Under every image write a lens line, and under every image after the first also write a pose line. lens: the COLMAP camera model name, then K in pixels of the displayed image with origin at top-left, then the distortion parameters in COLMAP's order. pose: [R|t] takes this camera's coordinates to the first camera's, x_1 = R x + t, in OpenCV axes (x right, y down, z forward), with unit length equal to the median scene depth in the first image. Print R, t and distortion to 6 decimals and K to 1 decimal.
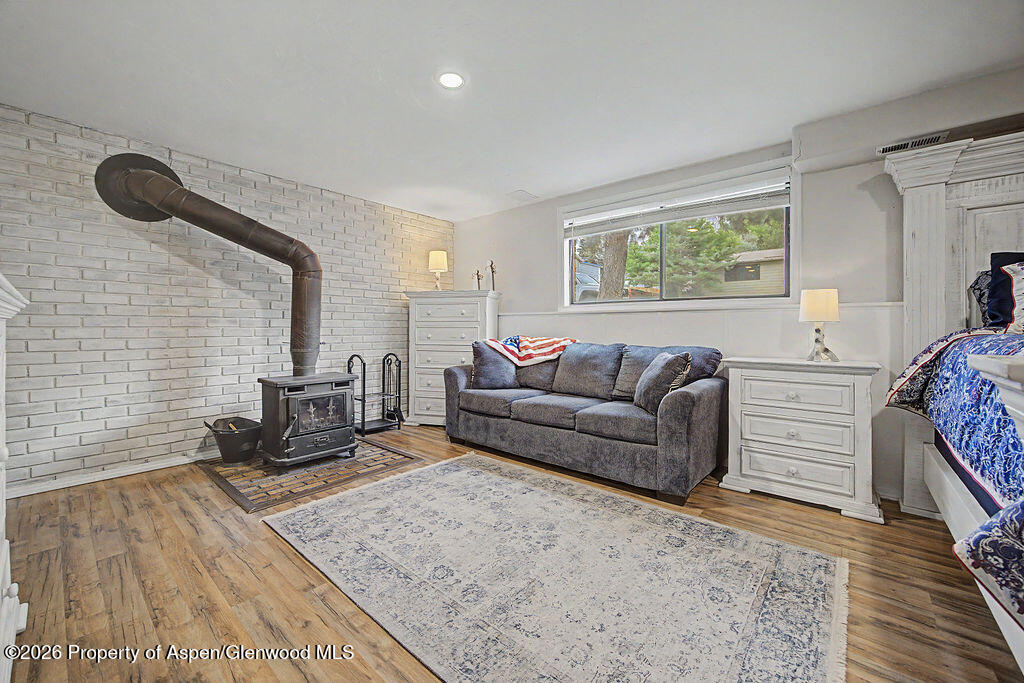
lens RADIAL K [[399.6, 0, 514.3], [0, 399.6, 330.9], [0, 0, 1]] dist [-0.008911, 0.000211]
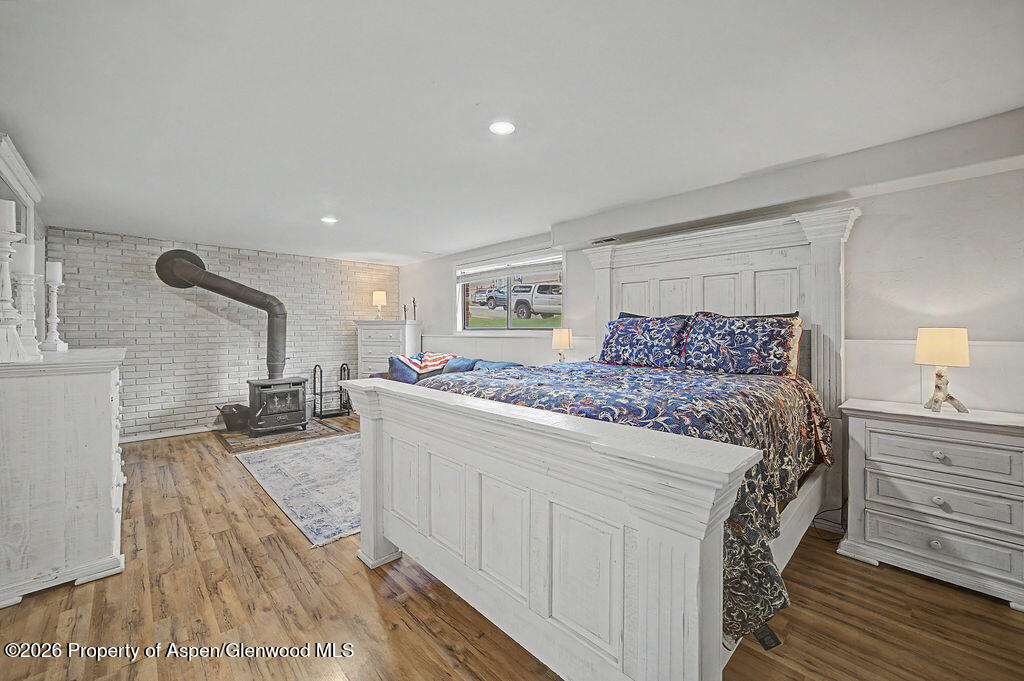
lens RADIAL K [[400.5, 0, 512.5], [0, 400.5, 331.7], [0, 0, 1]] dist [-0.013024, 0.000106]
pose [[0.995367, -0.004396, -0.096049, 0.609627], [0.004152, 0.999988, -0.002731, -0.073688], [0.096060, 0.002320, 0.995373, -0.534708]]
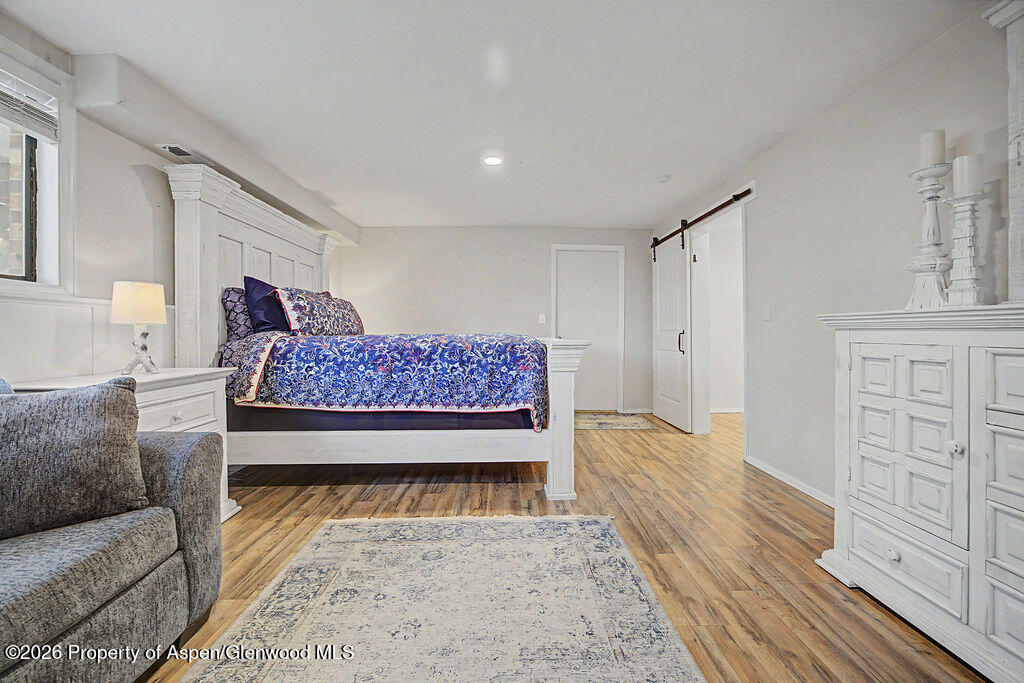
lens RADIAL K [[400.5, 0, 512.5], [0, 400.5, 332.7], [0, 0, 1]] dist [-0.013024, 0.000106]
pose [[-0.666240, -0.004138, 0.745726, -0.271490], [0.002576, 0.999966, 0.007850, -0.007906], [-0.745733, 0.007151, -0.666206, 0.814108]]
